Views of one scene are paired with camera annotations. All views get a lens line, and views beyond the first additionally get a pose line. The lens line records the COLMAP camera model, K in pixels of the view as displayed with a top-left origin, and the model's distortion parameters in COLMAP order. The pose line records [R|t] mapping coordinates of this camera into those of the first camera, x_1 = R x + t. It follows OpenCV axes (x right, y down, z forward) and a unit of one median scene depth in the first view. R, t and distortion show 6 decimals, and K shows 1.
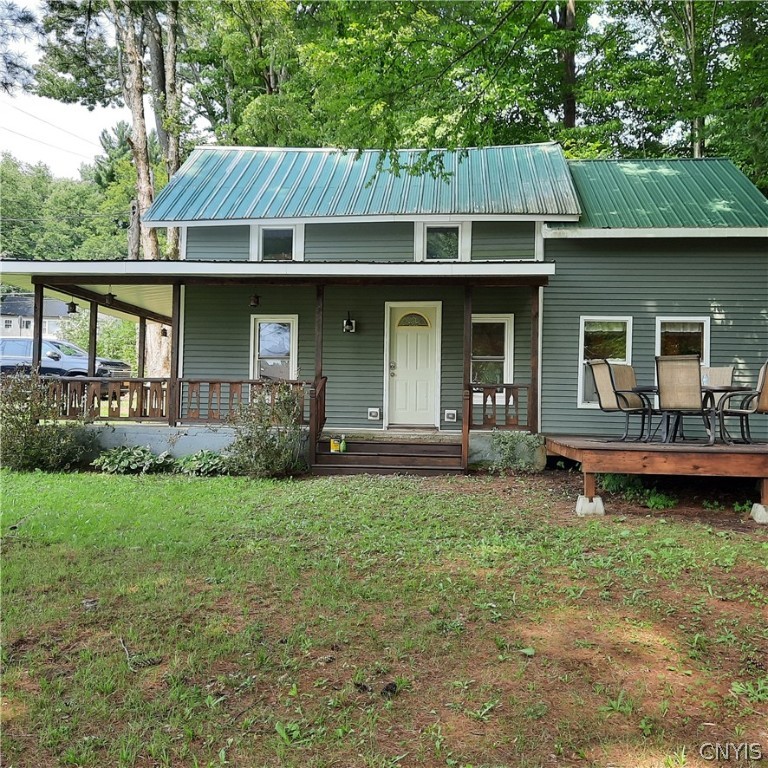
lens RADIAL K [[816.2, 0, 384.0], [0, 816.2, 384.0], [0, 0, 1]] dist [0.080333, -0.114763]
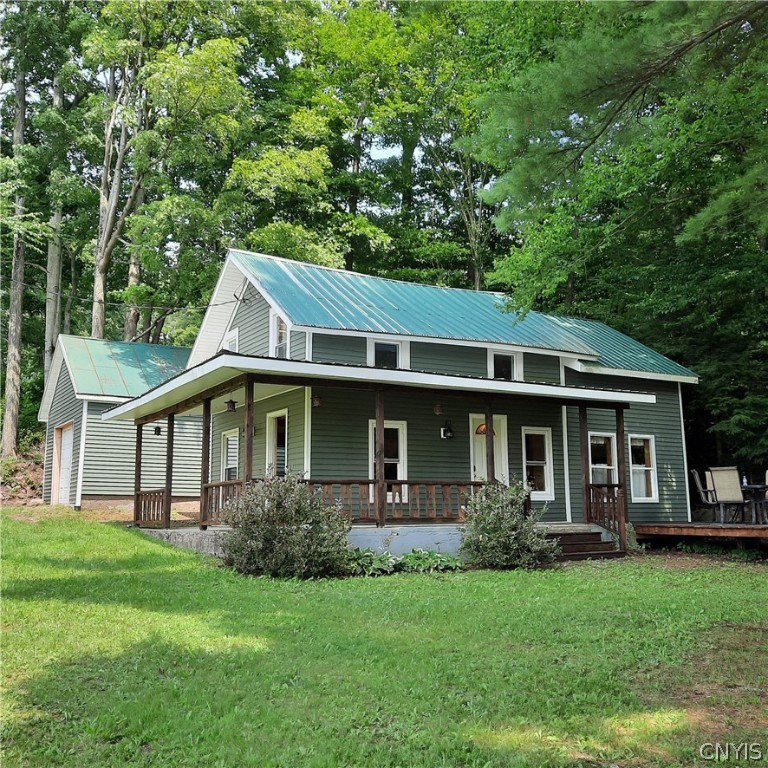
lens RADIAL K [[815.7, 0, 361.8], [0, 815.7, 381.6], [0, 0, 1]] dist [0.061257, -0.056844]
pose [[0.818381, 0.064646, 0.571029, -0.841839], [0.003150, 0.993133, -0.116947, -0.010160], [-0.574668, 0.097505, 0.812557, 0.140799]]
